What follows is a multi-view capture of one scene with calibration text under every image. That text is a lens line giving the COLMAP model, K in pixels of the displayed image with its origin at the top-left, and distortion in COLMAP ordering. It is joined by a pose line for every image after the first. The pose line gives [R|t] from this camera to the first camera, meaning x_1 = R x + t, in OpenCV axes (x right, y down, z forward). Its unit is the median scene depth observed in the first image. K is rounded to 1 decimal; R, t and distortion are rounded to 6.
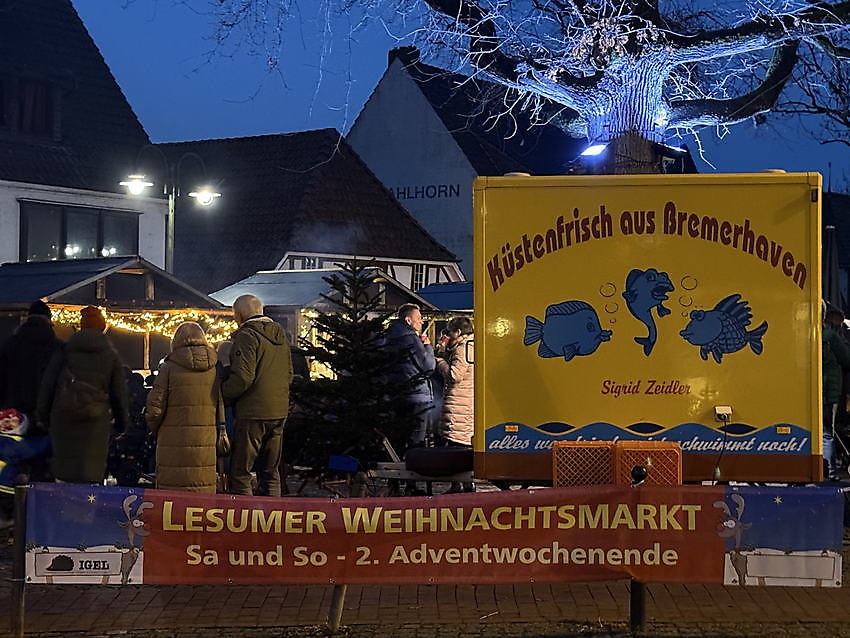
lens RADIAL K [[1499.4, 0, 426.3], [0, 1499.4, 317.3], [0, 0, 1]] dist [0.067599, 0.000000]
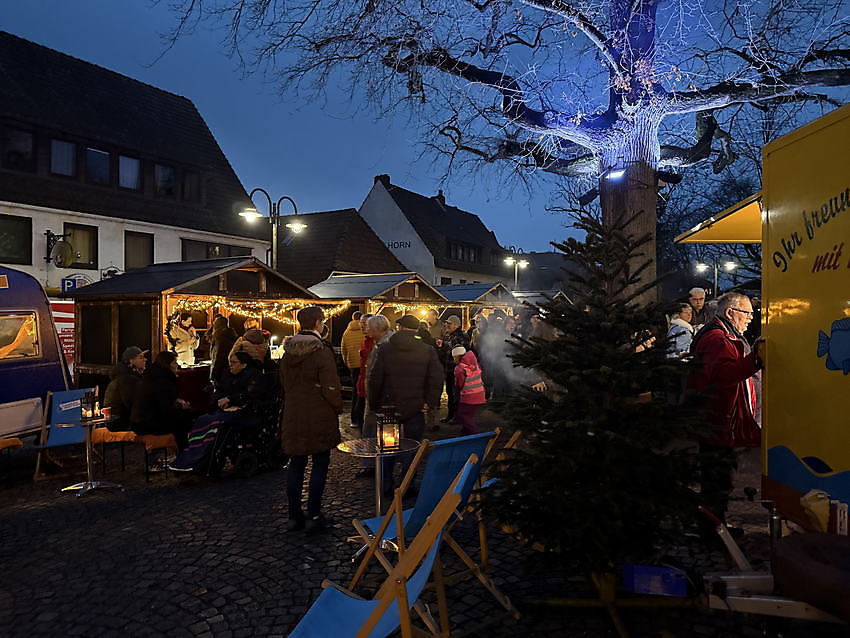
lens RADIAL K [[610.4, 0, 421.5], [0, 610.4, 318.0], [0, 0, 1]] dist [0.026988, -0.004157]
pose [[0.996509, -0.002323, 0.083454, -0.093780], [0.000771, 0.999826, 0.018625, 0.000955], [-0.083483, -0.018496, 0.996338, 0.475237]]
